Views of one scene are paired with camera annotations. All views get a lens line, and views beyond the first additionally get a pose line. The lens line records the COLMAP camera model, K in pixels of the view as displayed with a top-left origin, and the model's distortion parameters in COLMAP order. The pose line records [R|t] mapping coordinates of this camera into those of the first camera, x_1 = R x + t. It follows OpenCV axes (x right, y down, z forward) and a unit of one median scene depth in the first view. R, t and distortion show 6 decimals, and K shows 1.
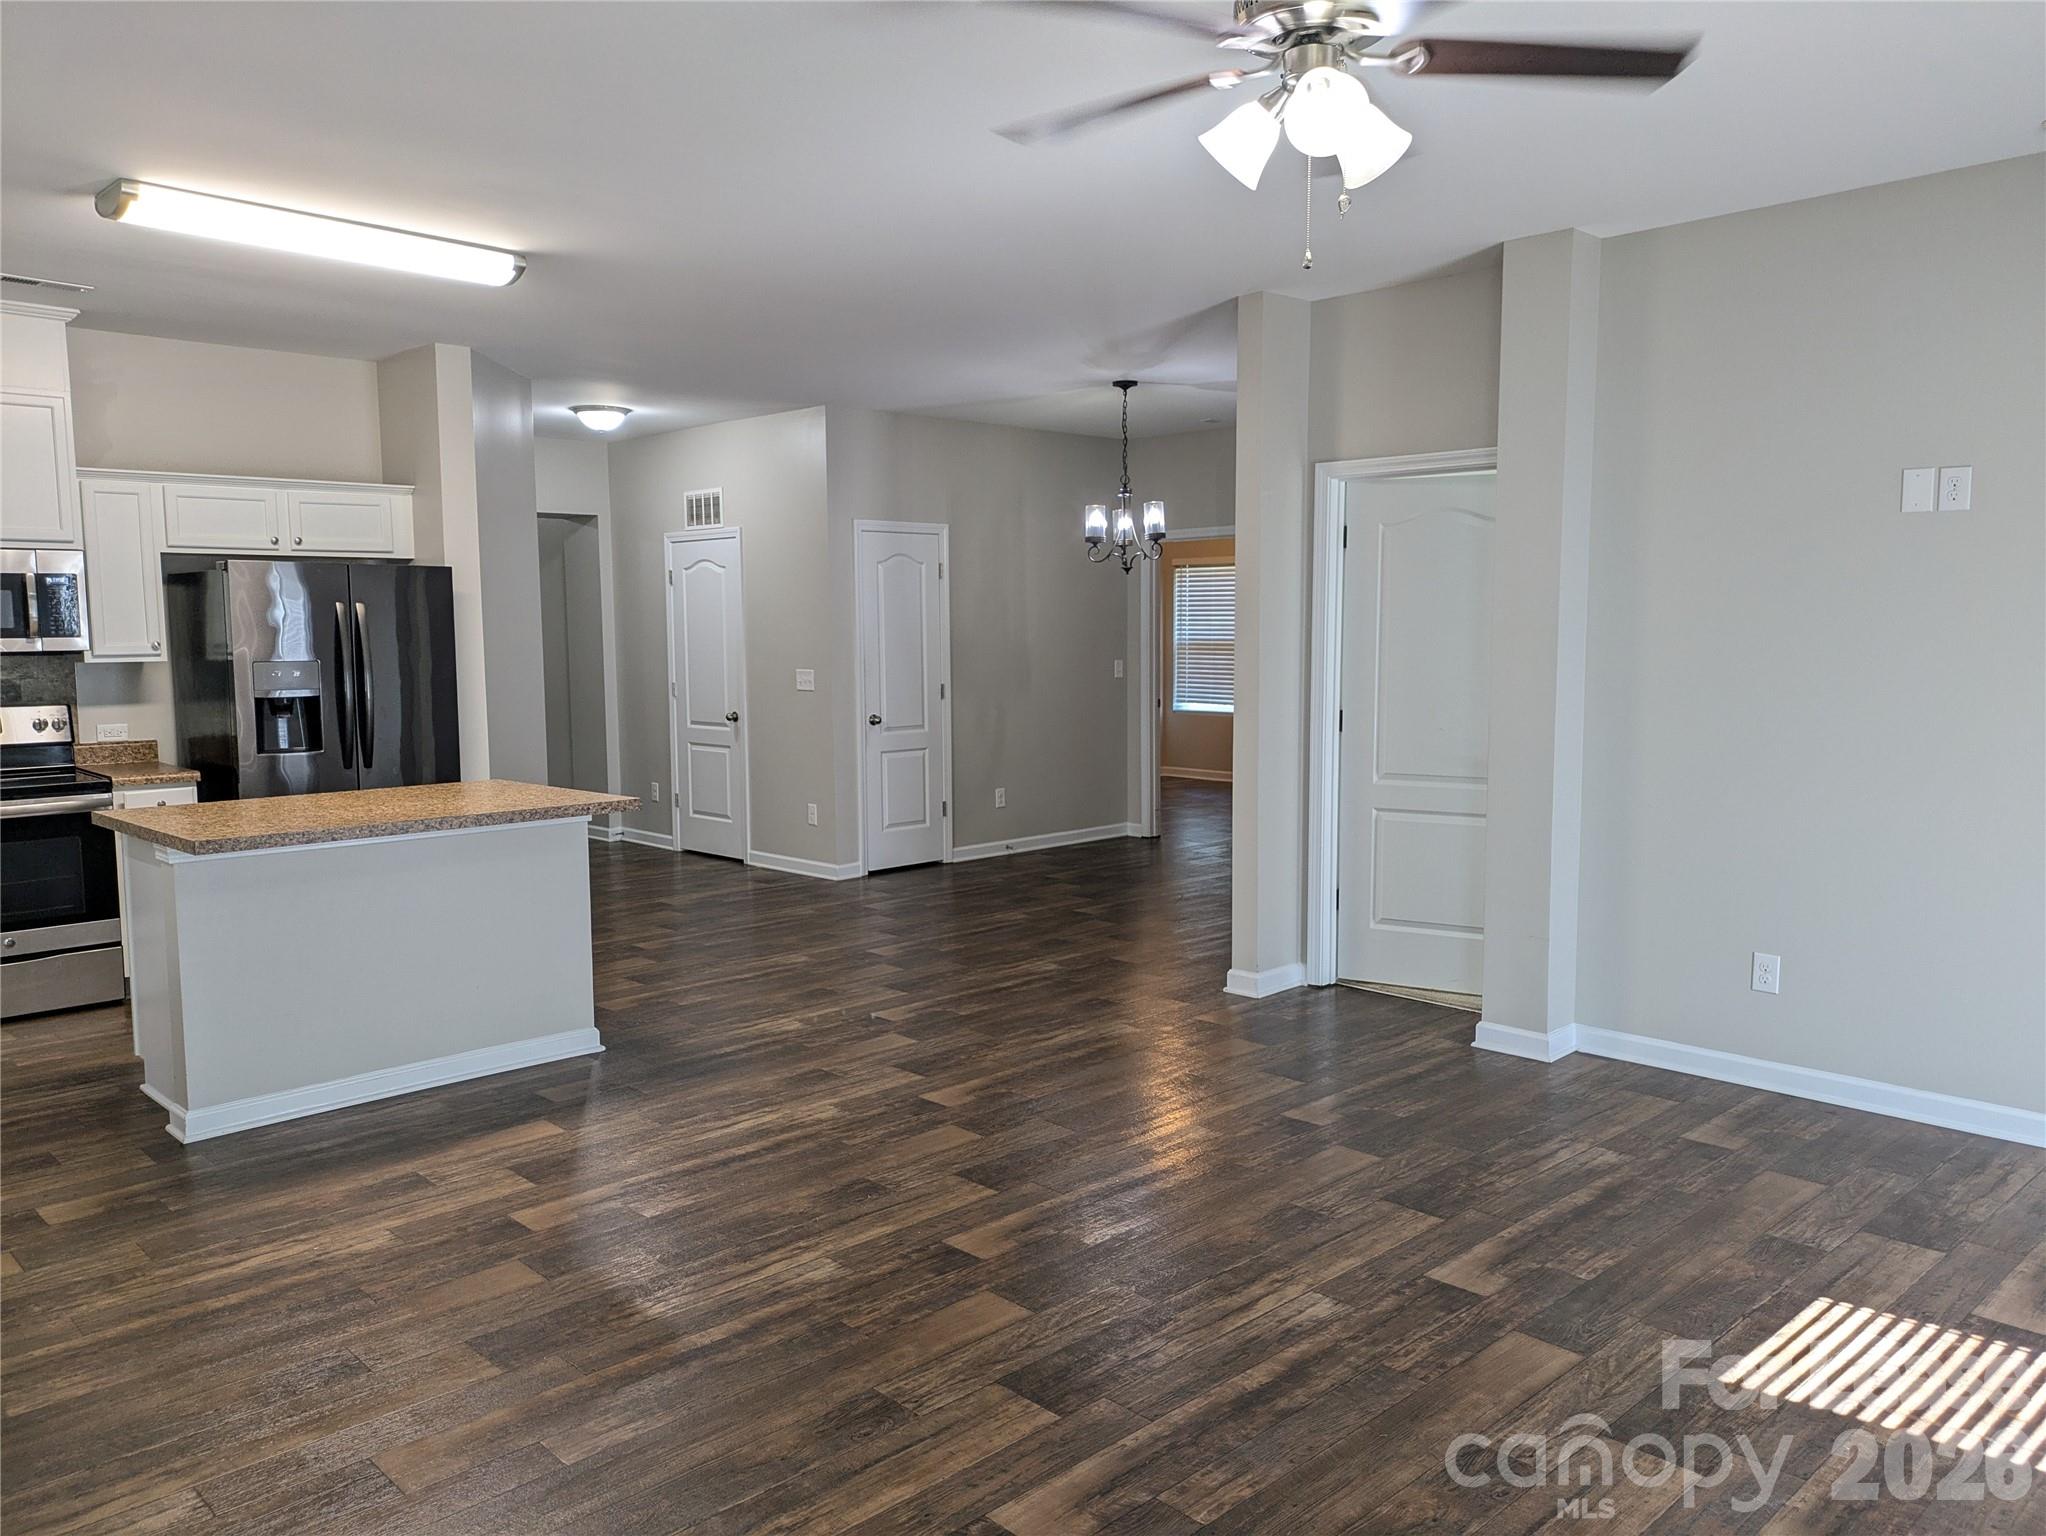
lens RADIAL K [[1539.6, 0, 1035.9], [0, 1539.6, 773.6], [0, 0, 1]] dist [0.021198, -0.014336]
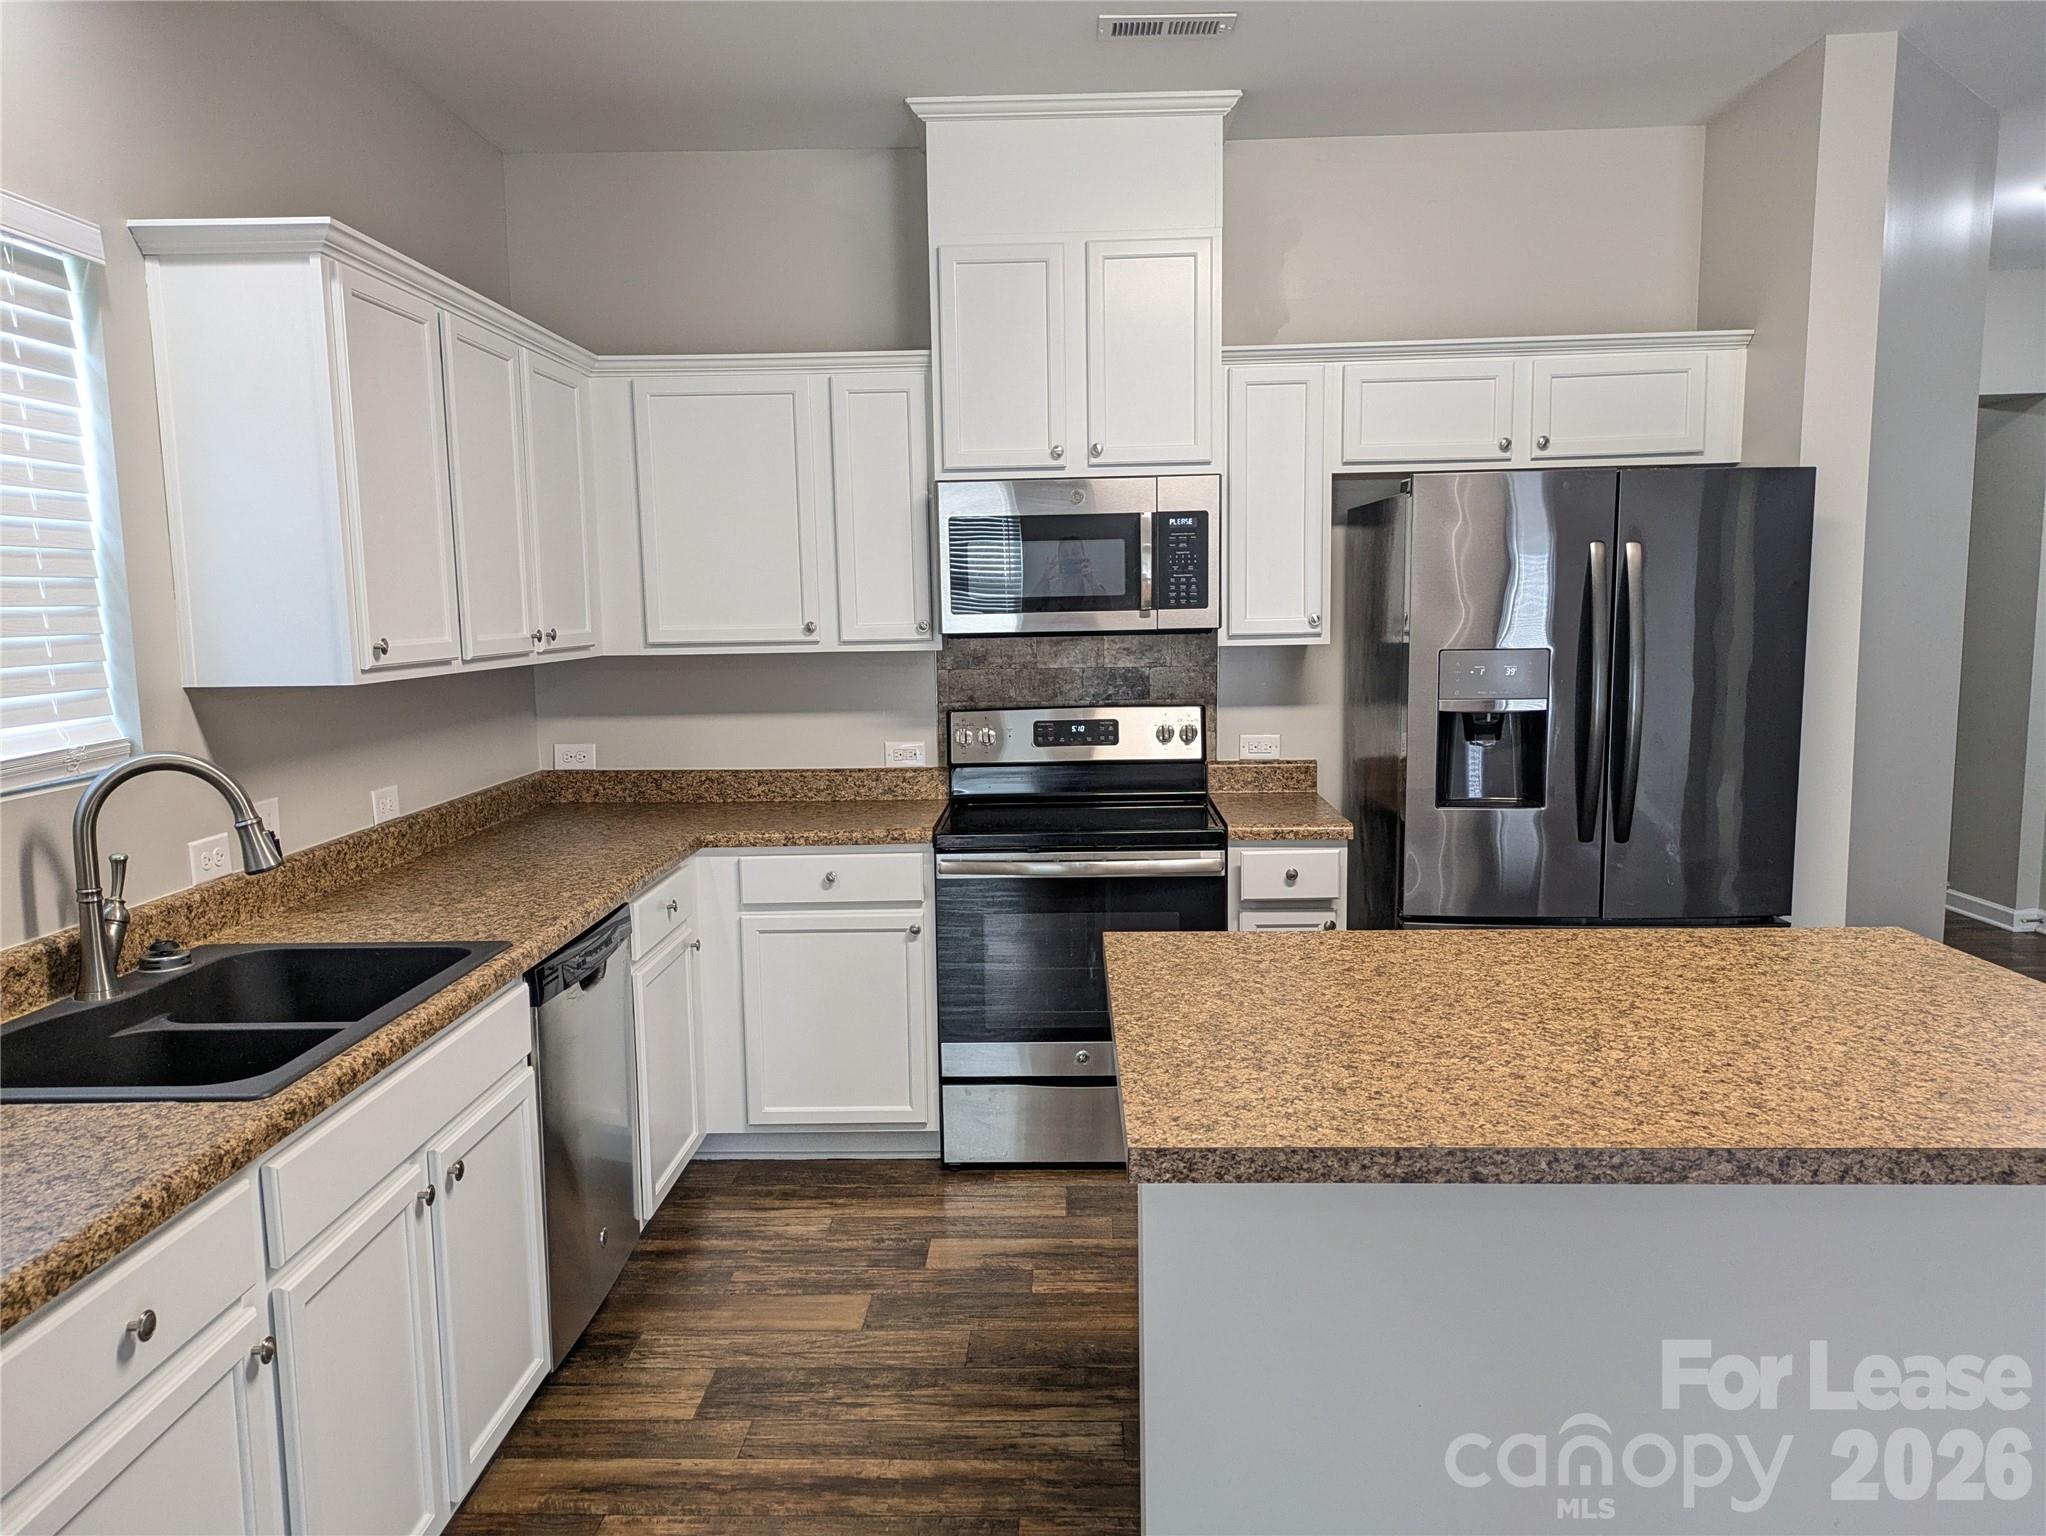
lens RADIAL K [[1505.5, 0, 1014.2], [0, 1505.5, 791.4], [0, 0, 1]] dist [0.063032, -0.058775]
pose [[0.690553, 0.086193, -0.718127, -0.195484], [-0.057685, 0.996274, 0.064107, -0.044476], [0.720978, -0.002844, 0.692953, 0.470998]]
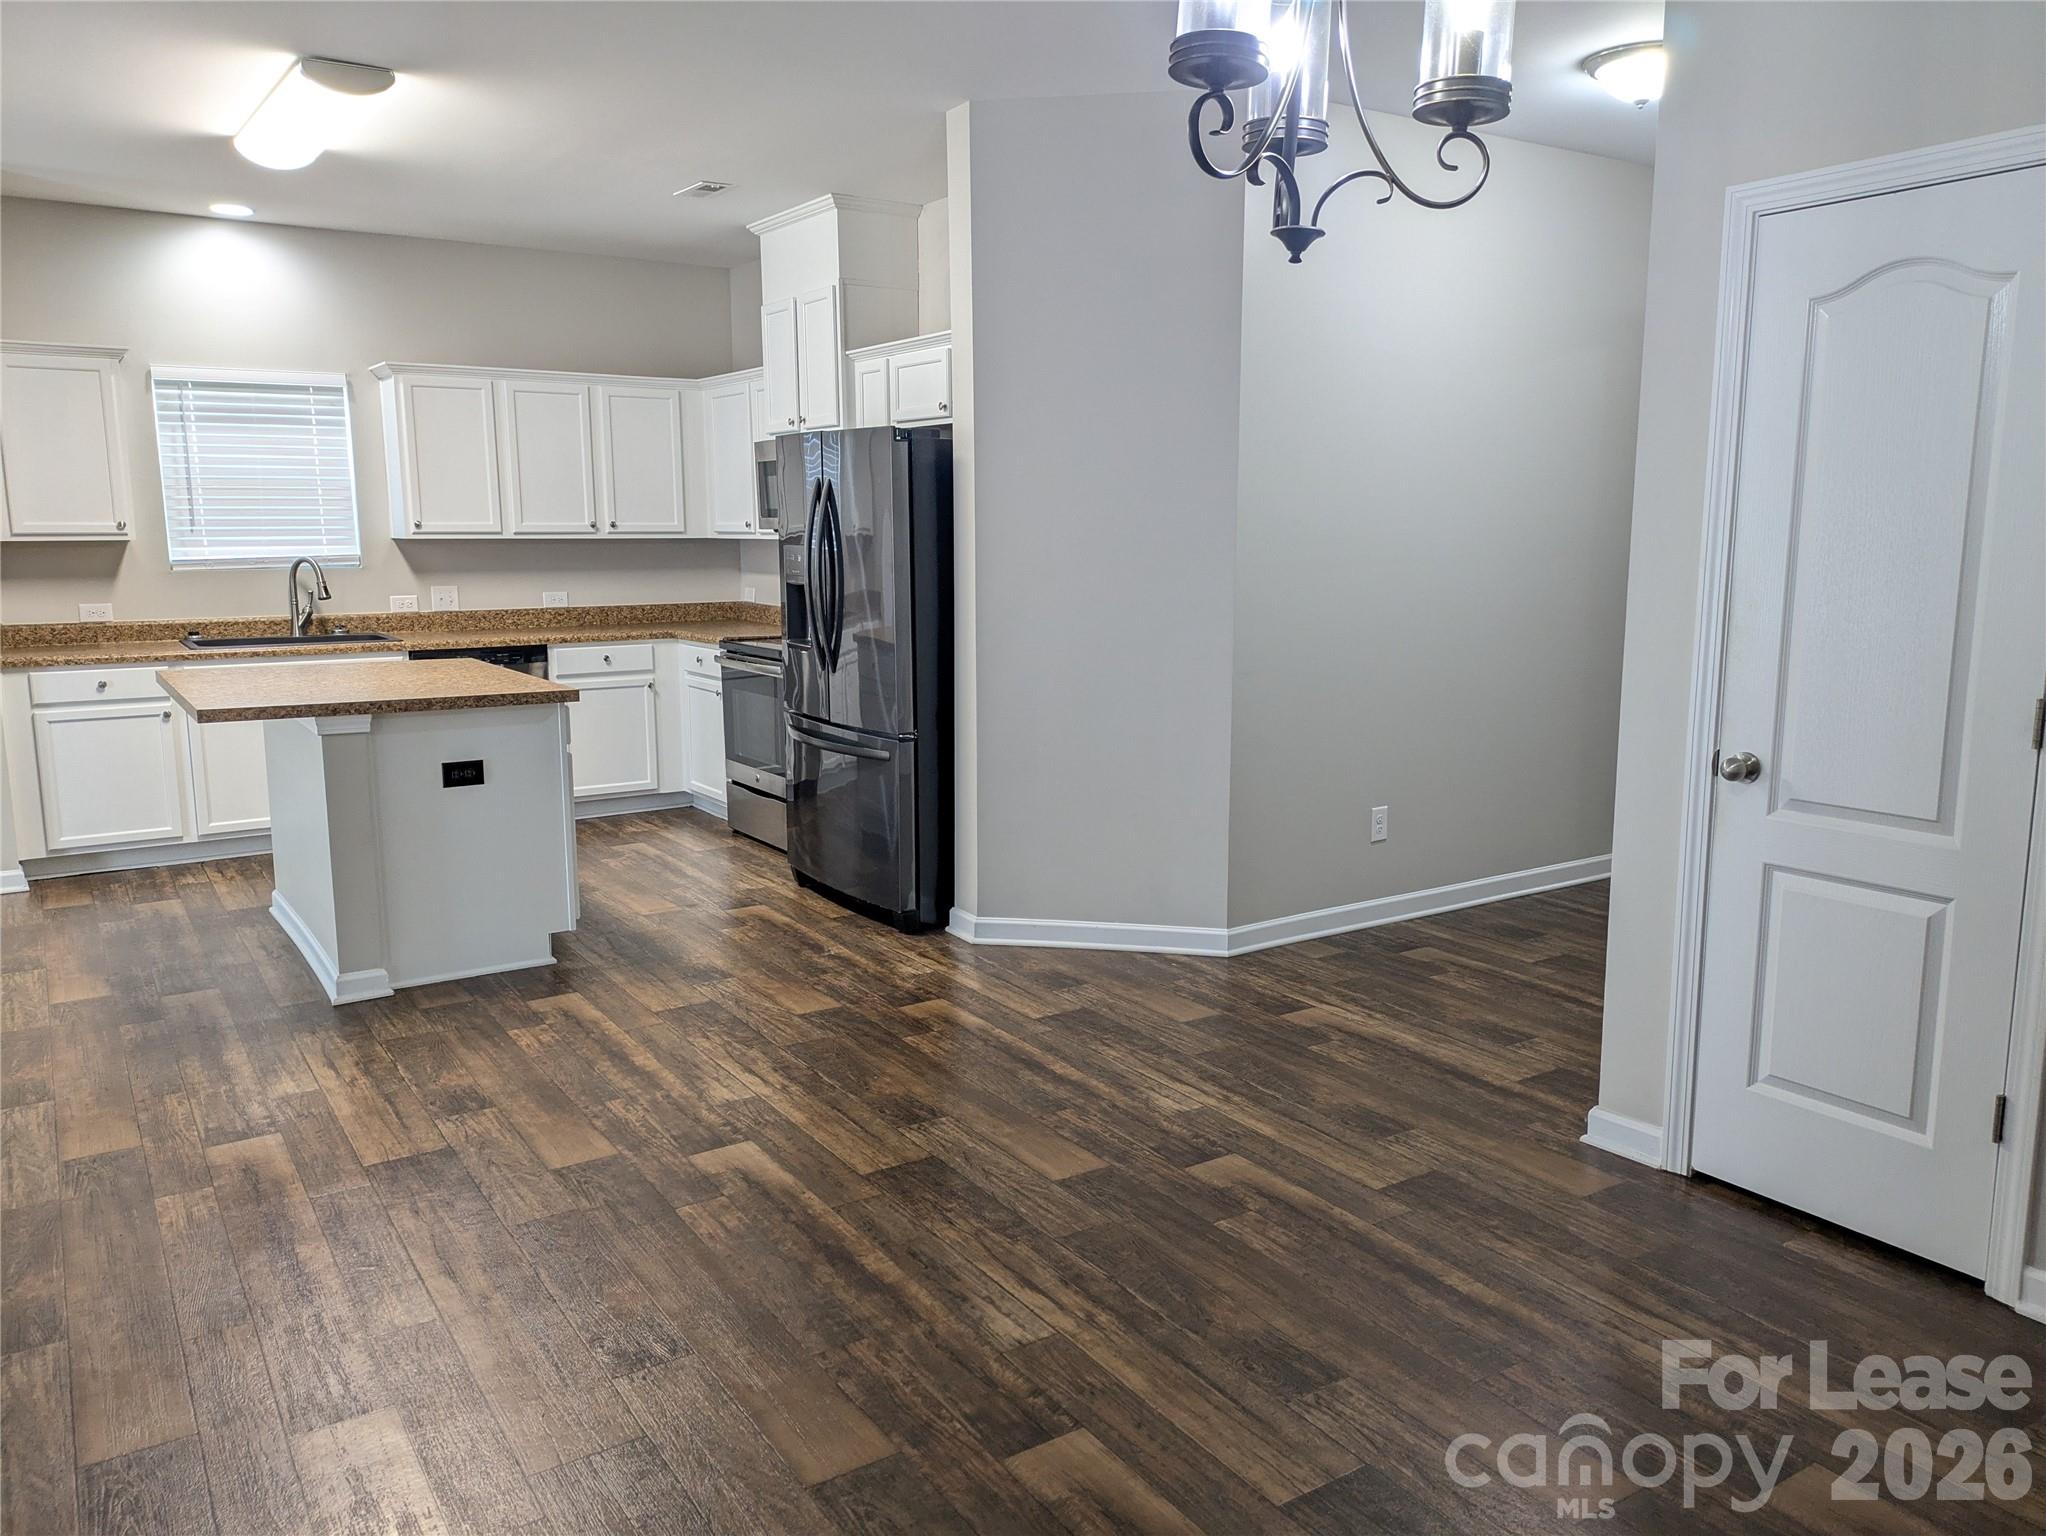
lens RADIAL K [[1505.5, 0, 1024.1], [0, 1505.5, 767.3], [0, 0, 1]] dist [0.063032, -0.058775]
pose [[-0.189844, 0.165488, -0.967767, 0.373129], [-0.092030, 0.978353, 0.185352, -0.118869], [0.977491, 0.124252, -0.170505, 1.270375]]
